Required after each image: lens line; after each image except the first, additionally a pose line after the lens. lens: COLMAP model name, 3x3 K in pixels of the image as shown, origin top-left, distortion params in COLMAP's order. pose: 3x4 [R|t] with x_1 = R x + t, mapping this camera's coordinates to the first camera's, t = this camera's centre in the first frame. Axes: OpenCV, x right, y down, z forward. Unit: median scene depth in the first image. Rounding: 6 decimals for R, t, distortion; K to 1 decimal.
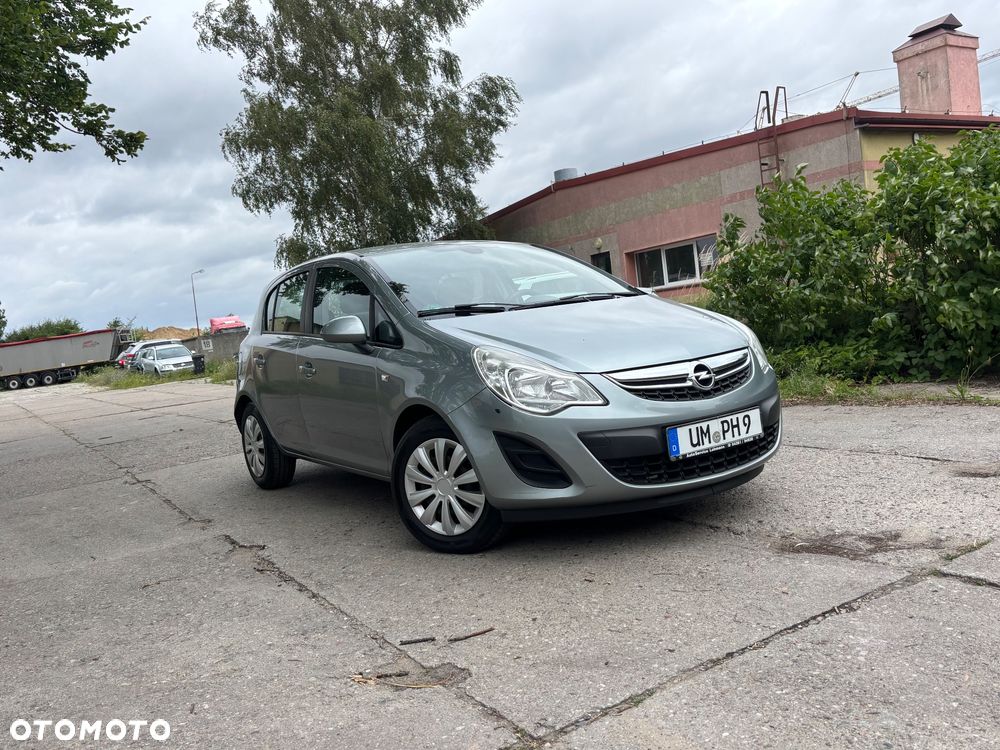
lens RADIAL K [[855.4, 0, 500.0], [0, 855.4, 375.0], [0, 0, 1]] dist [0.002394, -0.006351]
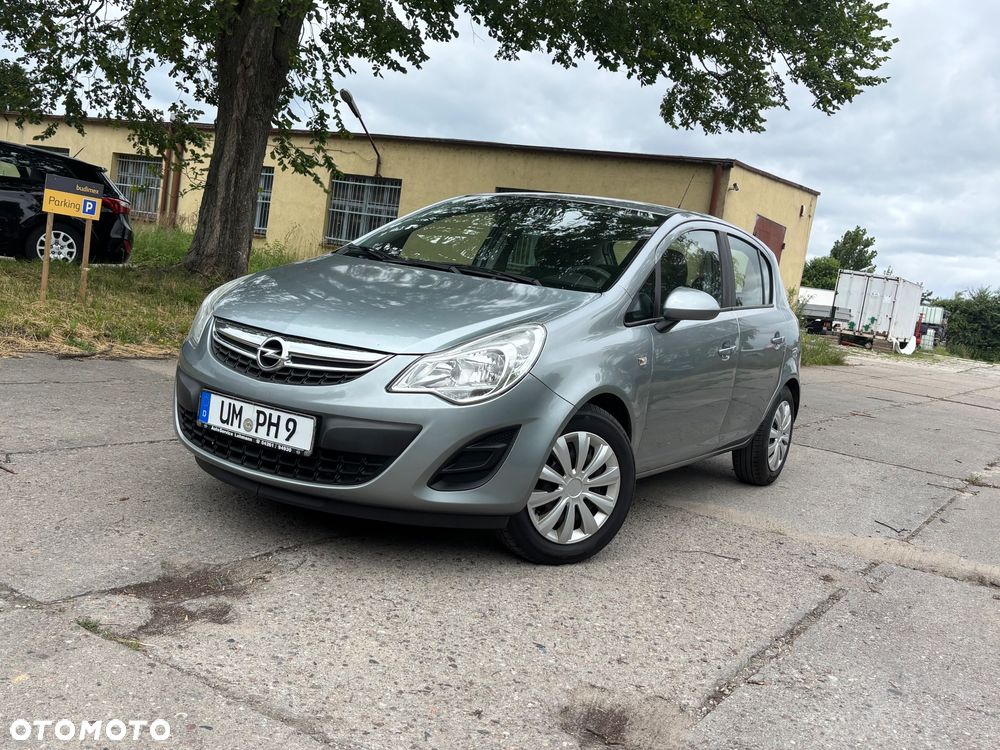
lens RADIAL K [[973.0, 0, 508.1], [0, 973.0, 358.1], [0, 0, 1]] dist [0.064560, -0.164307]
pose [[0.424186, 0.256628, -0.868452, 0.990027], [-0.255064, 0.954038, 0.157335, -0.173894], [0.868912, 0.154772, 0.470146, 0.635357]]
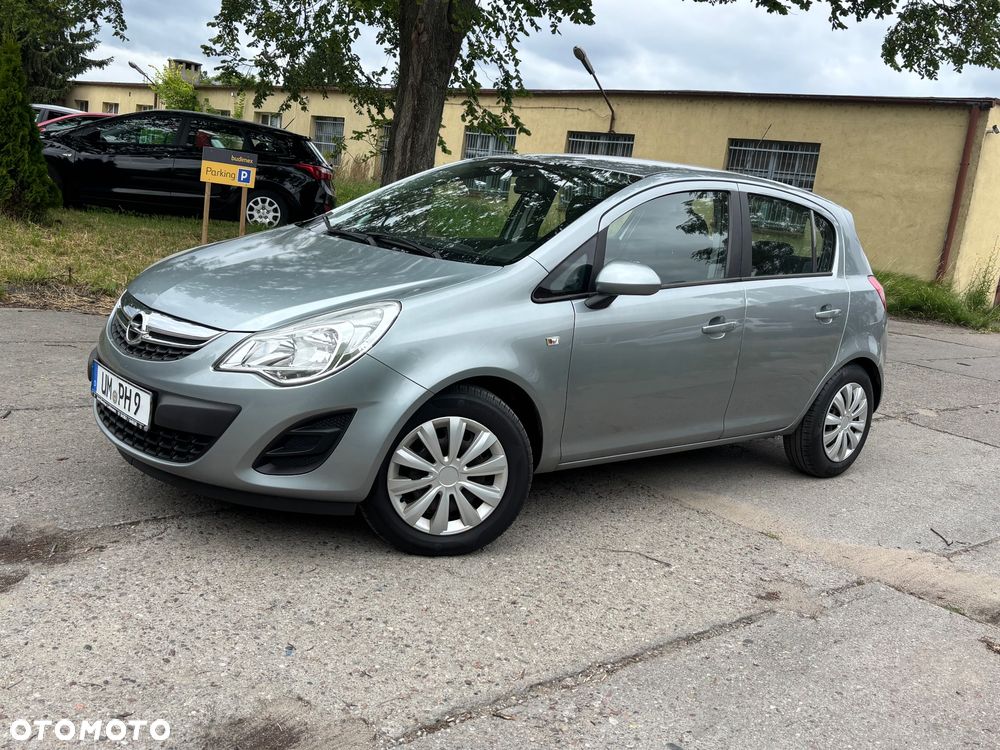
lens RADIAL K [[966.0, 0, 501.1], [0, 966.0, 351.5], [0, 0, 1]] dist [0.015542, -0.005010]
pose [[0.149411, 0.299159, -0.942433, 1.022688], [-0.213123, 0.940472, 0.264749, -0.262628], [0.965534, 0.161297, 0.204274, 0.979292]]
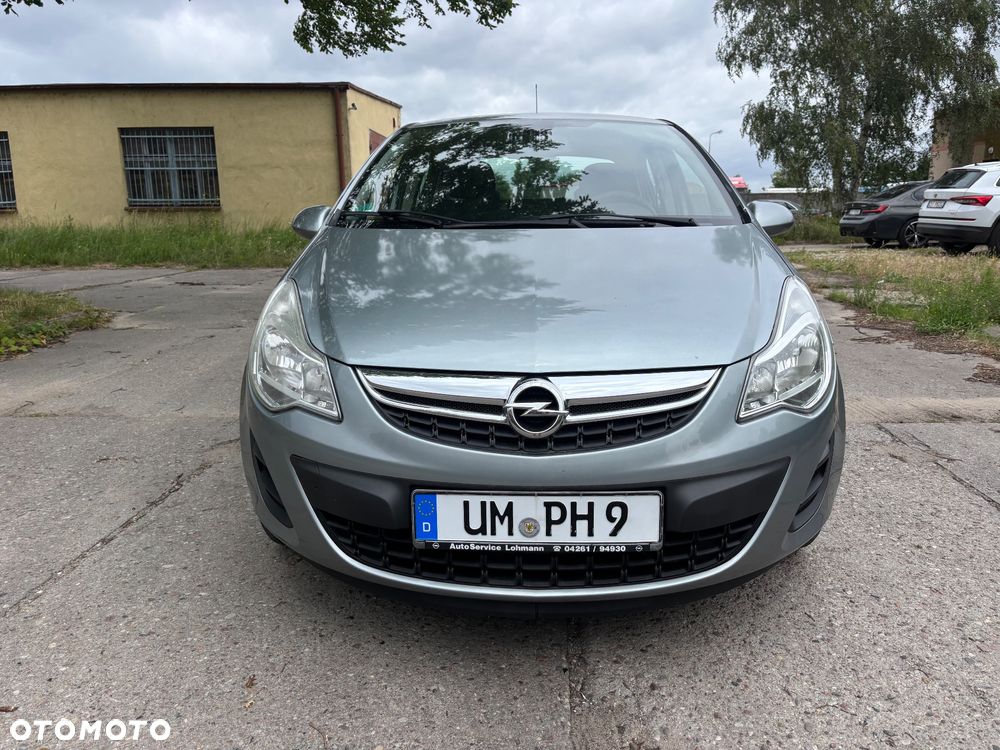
lens RADIAL K [[751.6, 0, 500.0], [0, 751.6, 375.0], [0, 0, 1]] dist [0.058323, -0.066581]
pose [[0.809669, 0.232921, -0.538687, 0.393059], [-0.127418, 0.965744, 0.226060, -0.103489], [0.572887, -0.114395, 0.811612, 0.517574]]
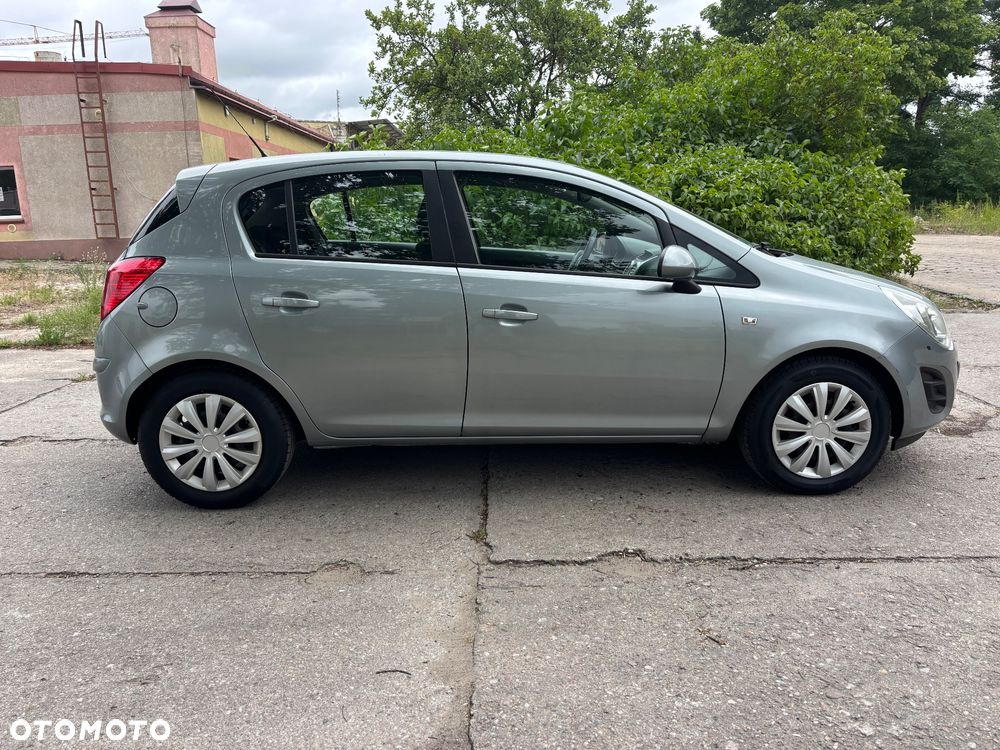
lens RADIAL K [[751.6, 0, 500.0], [0, 751.6, 375.0], [0, 0, 1]] dist [0.058323, -0.066581]
pose [[0.514619, -0.074384, 0.854186, -0.882186], [0.016938, 0.996917, 0.076609, -0.006985], [-0.857252, -0.024957, 0.514293, 0.766747]]
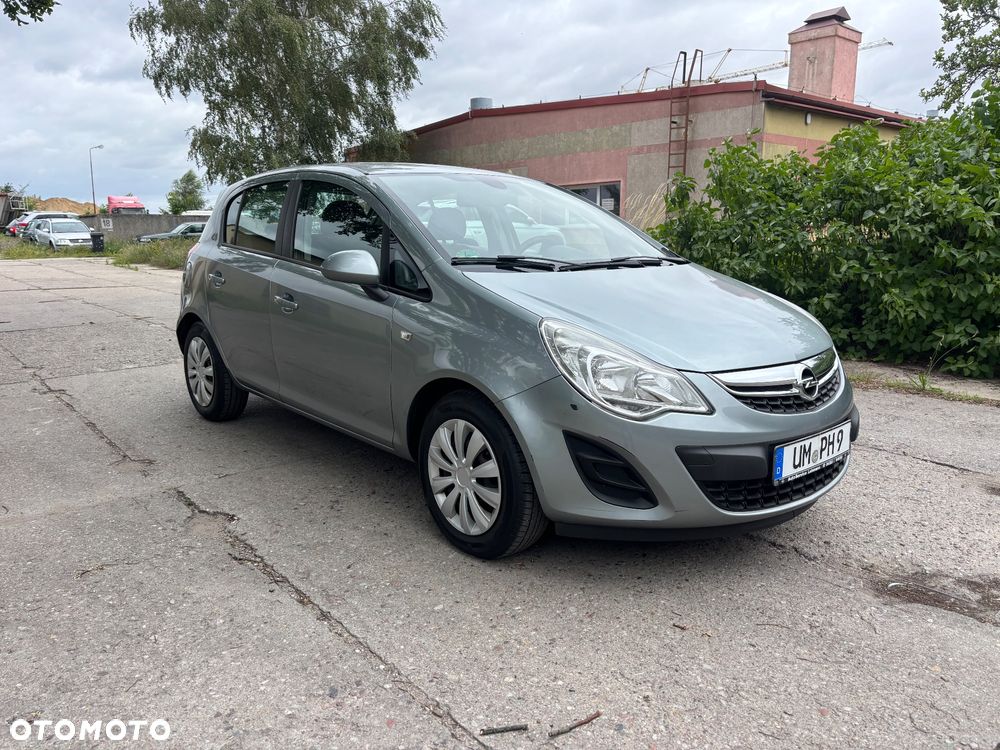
lens RADIAL K [[758.8, 0, 502.5], [0, 758.8, 369.2], [0, 0, 1]] dist [0.007931, 0.009447]
pose [[0.981730, 0.091494, 0.166840, -0.160868], [-0.109174, 0.988974, 0.100062, -0.047358], [-0.155845, -0.116448, 0.980894, 0.257300]]
